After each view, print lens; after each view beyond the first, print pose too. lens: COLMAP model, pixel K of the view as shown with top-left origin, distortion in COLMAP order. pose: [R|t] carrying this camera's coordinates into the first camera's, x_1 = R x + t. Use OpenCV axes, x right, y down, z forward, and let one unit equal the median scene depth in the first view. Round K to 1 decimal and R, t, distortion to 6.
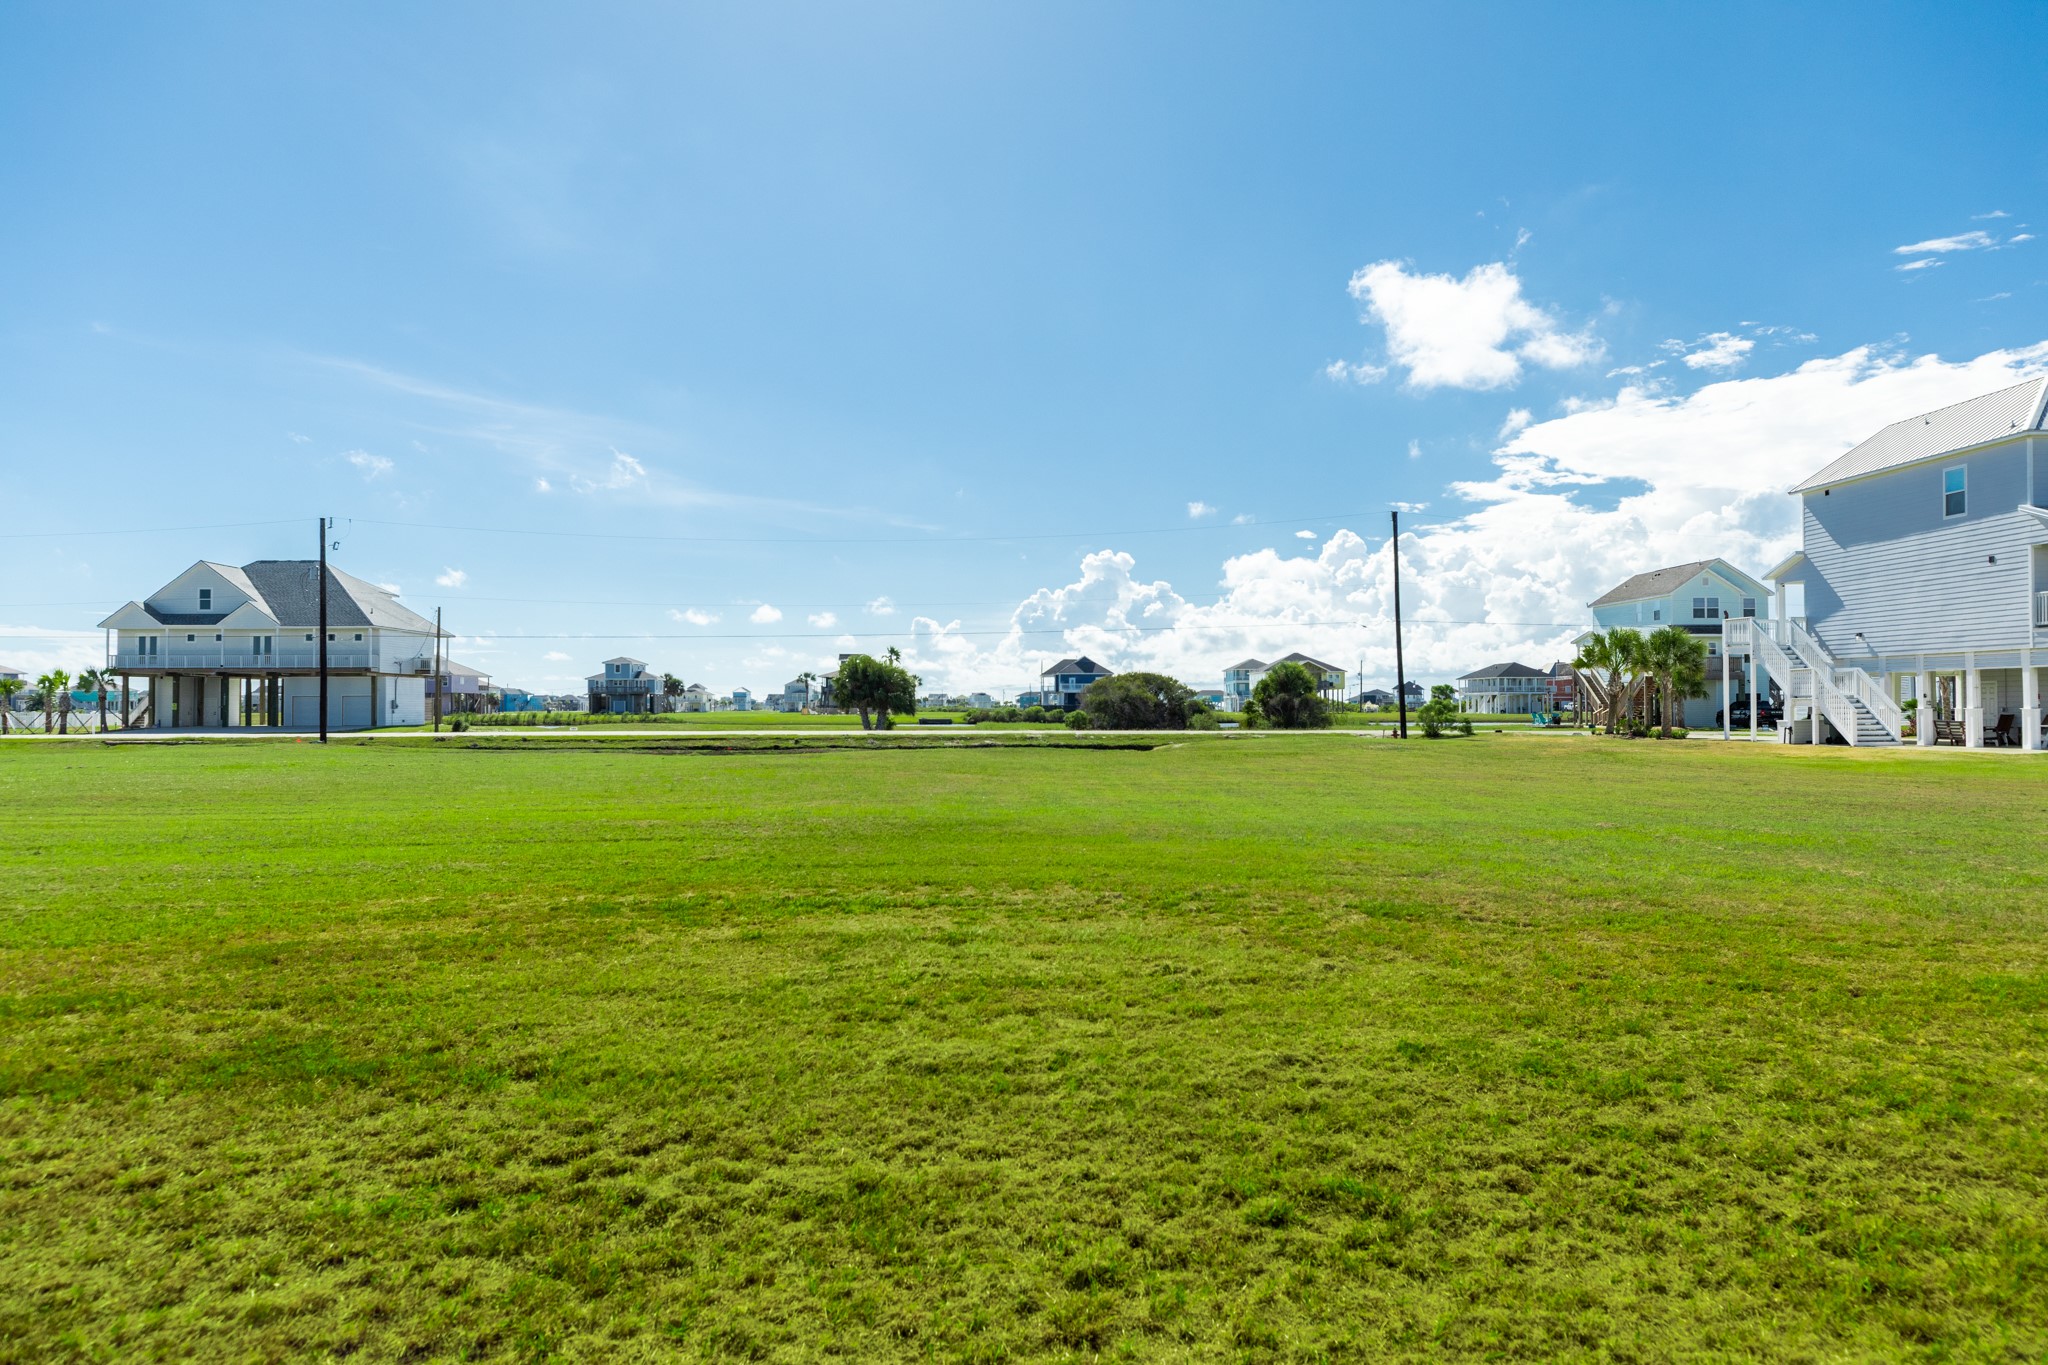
lens RADIAL K [[1370.4, 0, 1024.0], [0, 1370.4, 682.5], [0, 0, 1]] dist [0.057594, 0.000508]
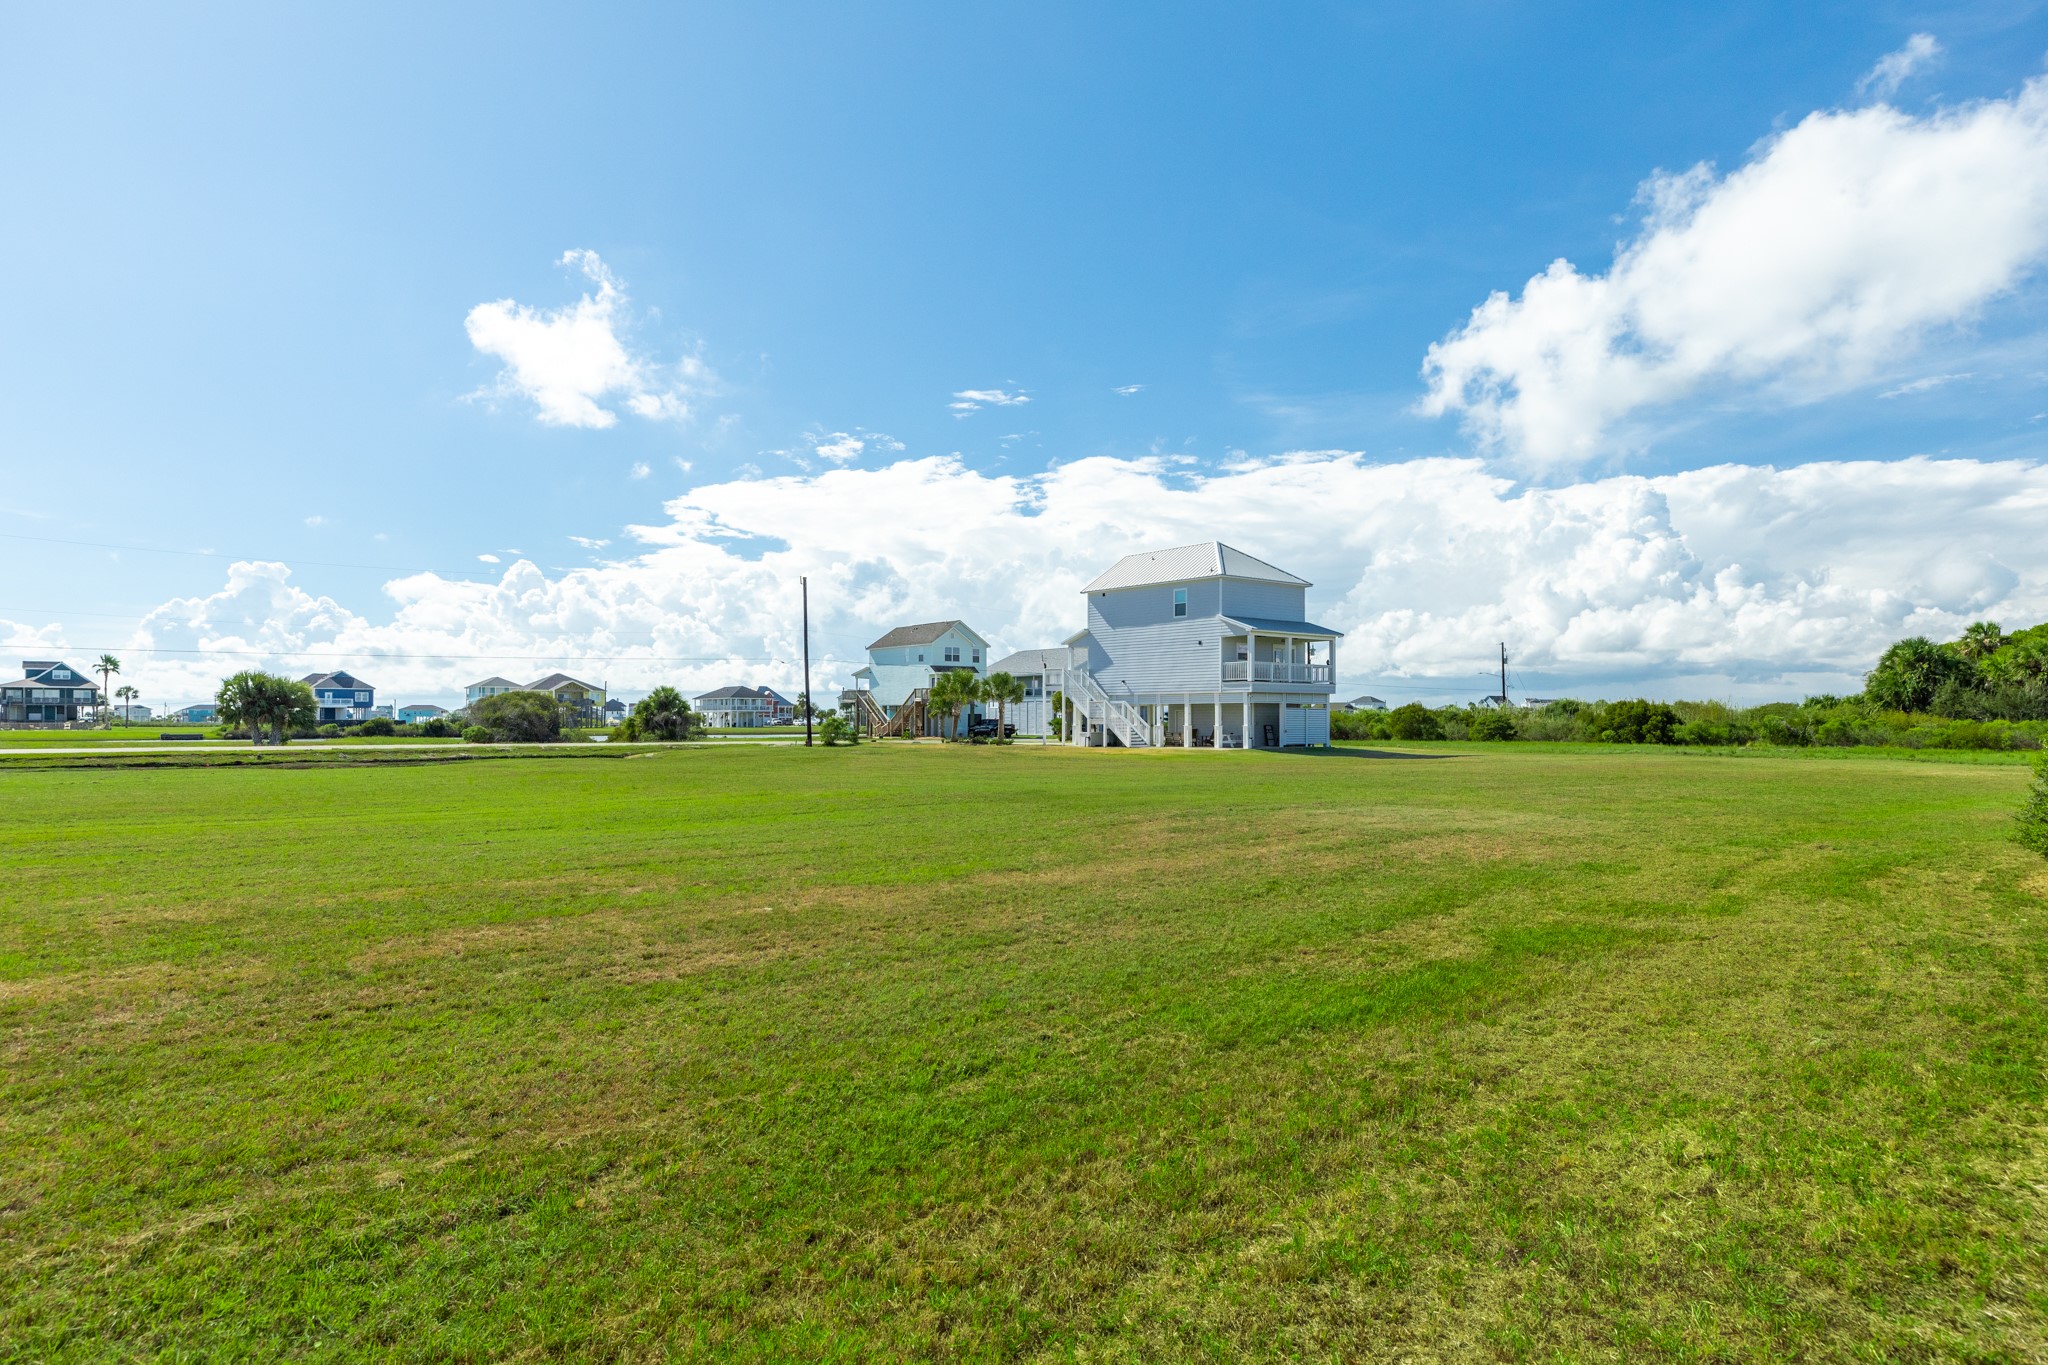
lens RADIAL K [[1203.7, 0, 1024.0], [0, 1203.7, 682.5], [0, 0, 1]] dist [0.005758, 0.001474]
pose [[0.812245, 0.020601, 0.582953, -0.176749], [-0.011932, 0.999754, -0.018705, -0.002190], [-0.583194, 0.008237, 0.812291, -0.053900]]
